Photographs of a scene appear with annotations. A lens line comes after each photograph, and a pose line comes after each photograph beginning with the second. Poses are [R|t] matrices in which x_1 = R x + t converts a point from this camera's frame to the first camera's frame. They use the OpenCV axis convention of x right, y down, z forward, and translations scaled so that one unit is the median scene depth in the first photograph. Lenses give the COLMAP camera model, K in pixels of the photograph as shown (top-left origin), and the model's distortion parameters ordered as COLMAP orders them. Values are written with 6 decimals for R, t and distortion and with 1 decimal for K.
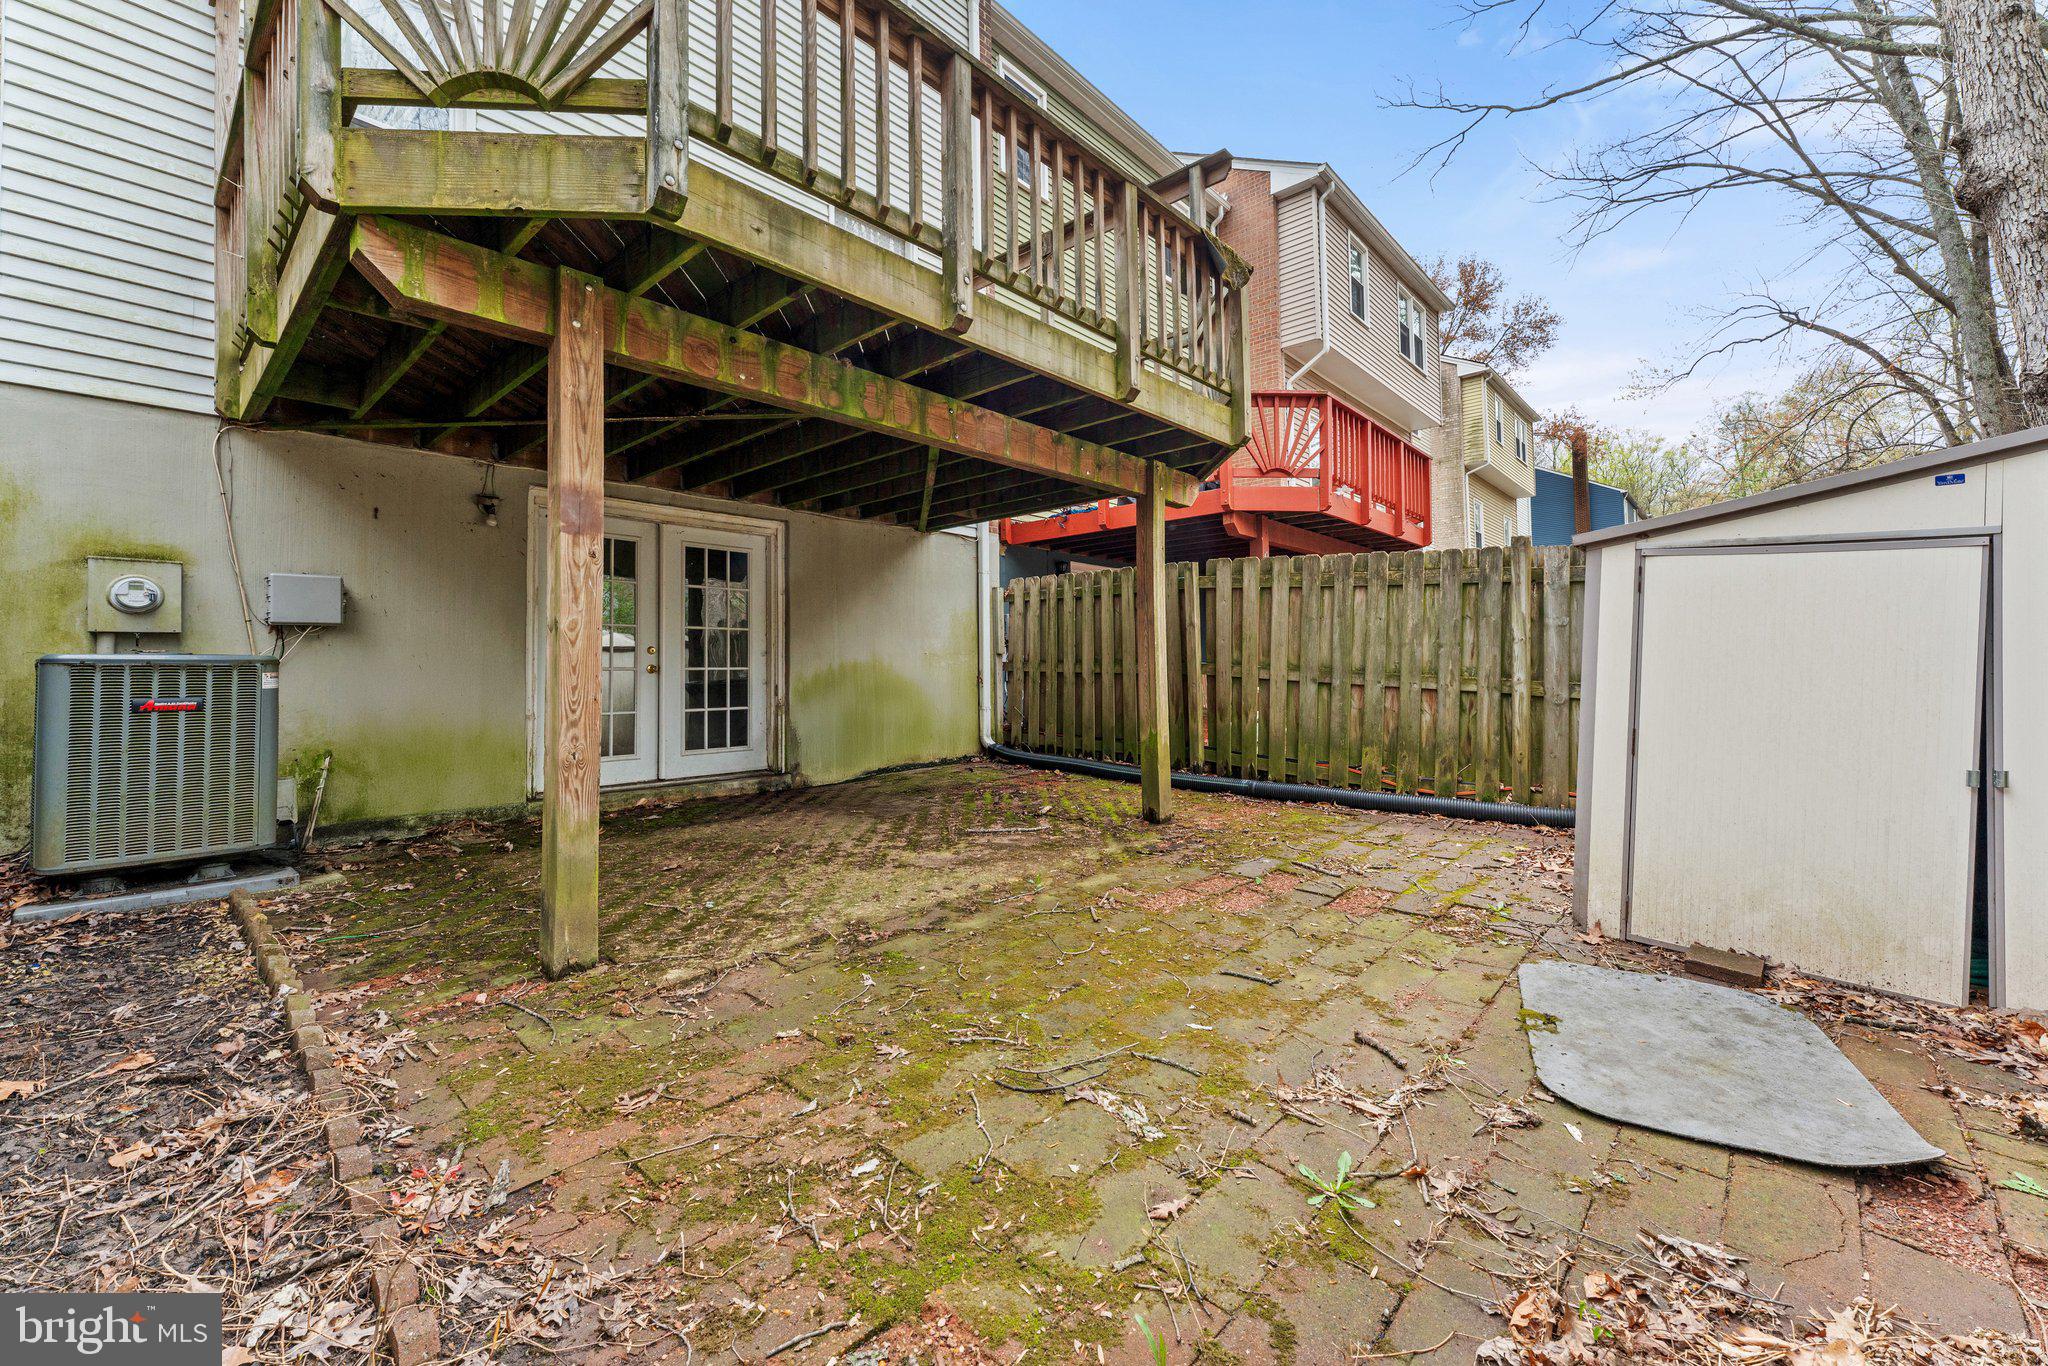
lens RADIAL K [[822.7, 0, 1022.5], [0, 822.7, 639.0], [0, 0, 1]] dist [0.000439, 0.000016]
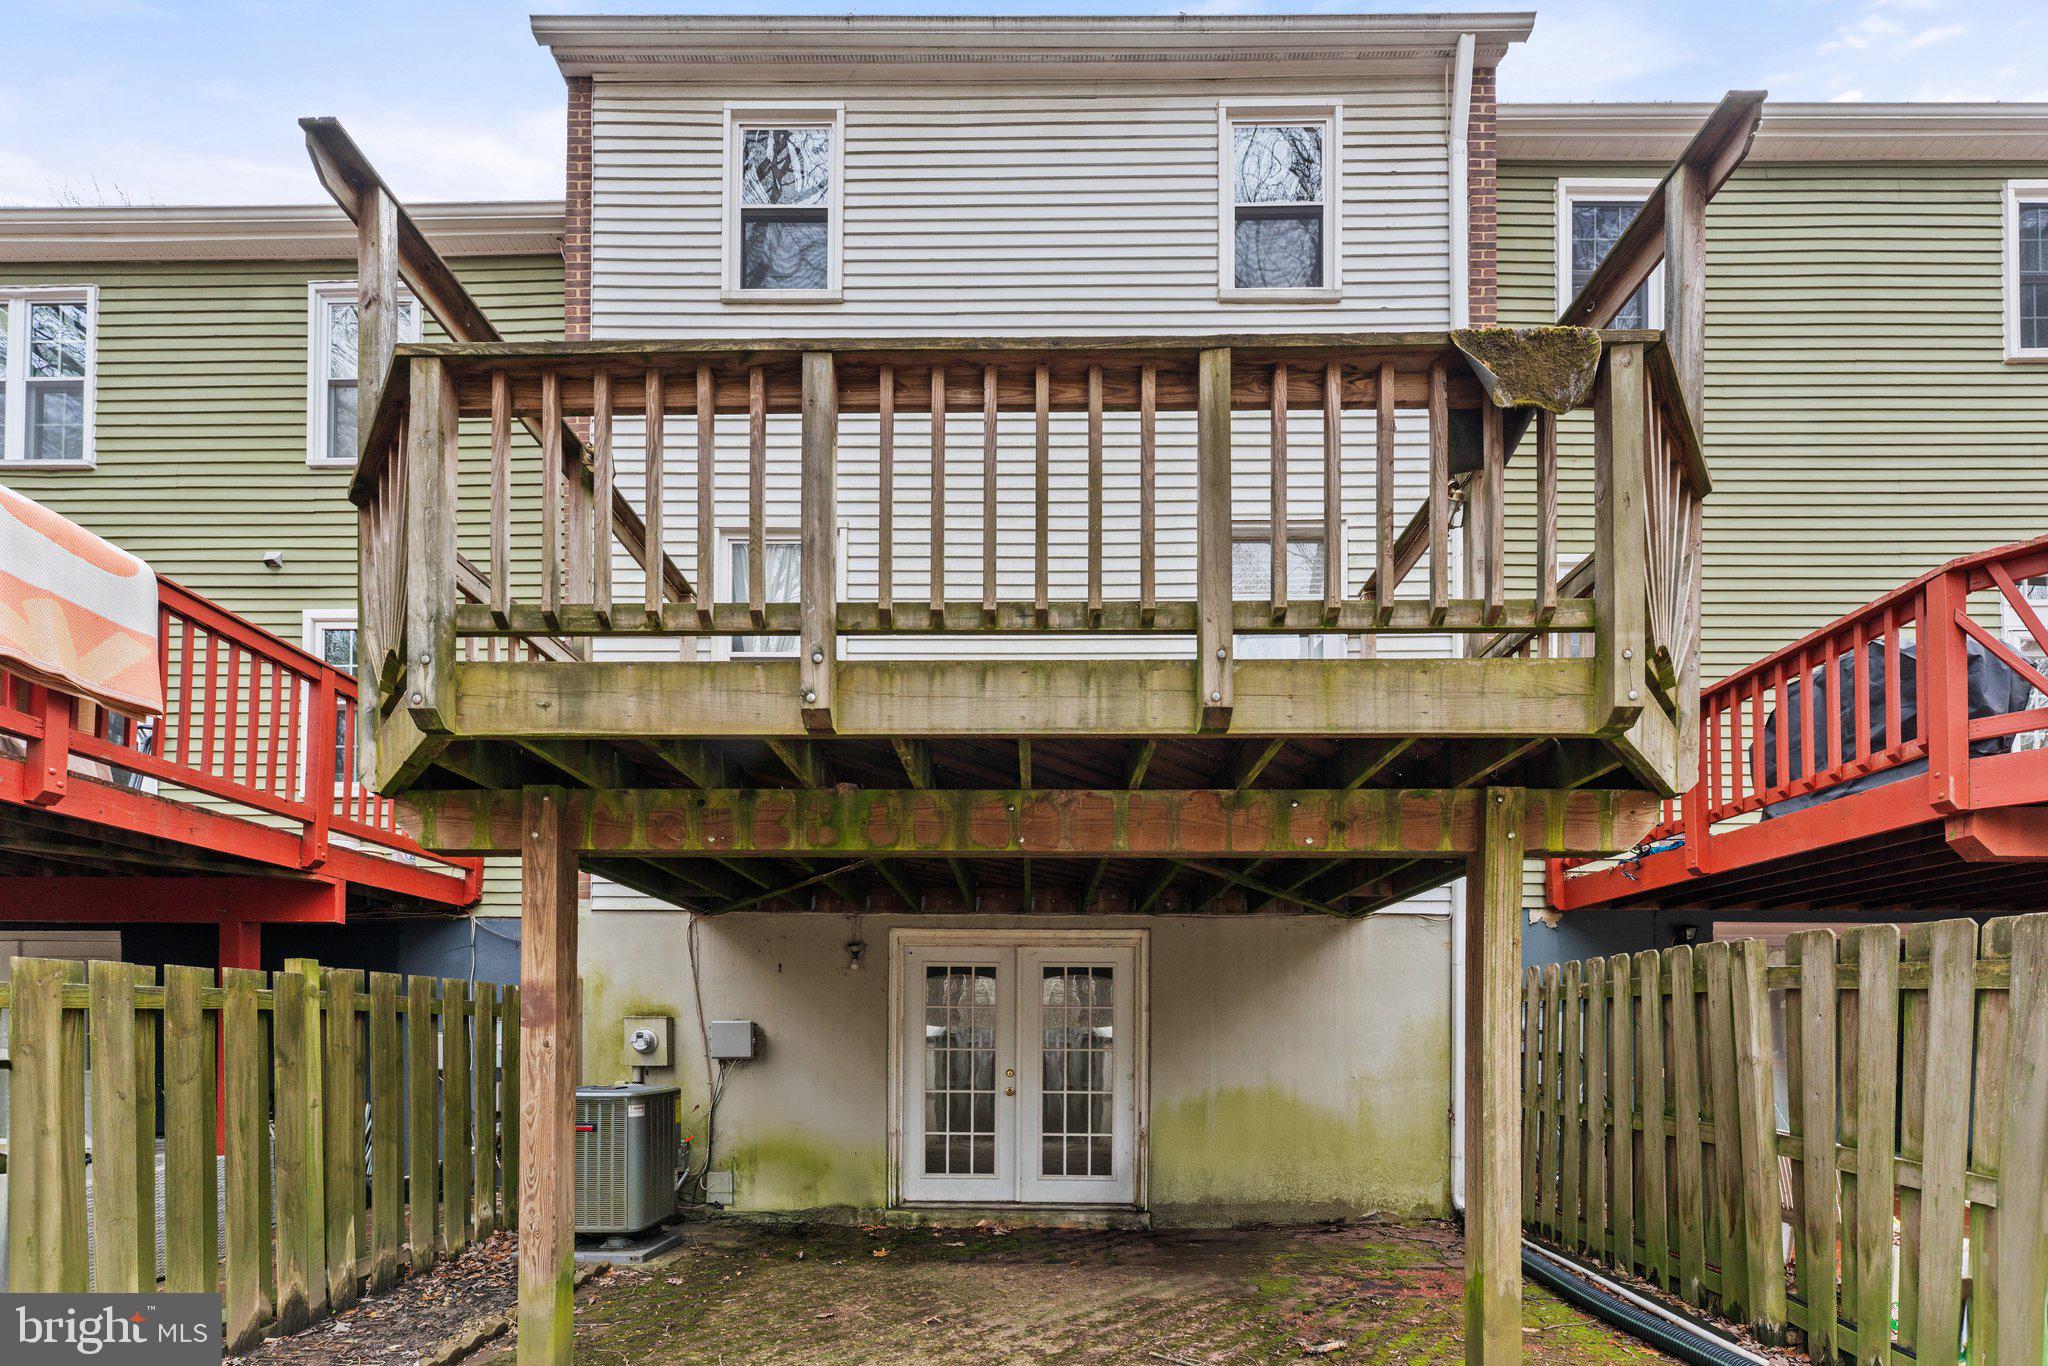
lens RADIAL K [[835.2, 0, 1025.0], [0, 835.2, 1036.0], [0, 0, 1]] dist [0.000371, -0.000050]
pose [[0.665647, 0.009811, -0.746202, 0.332224], [0.016088, 0.999493, 0.027492, -0.060933], [0.746093, -0.030305, 0.665152, 0.335346]]
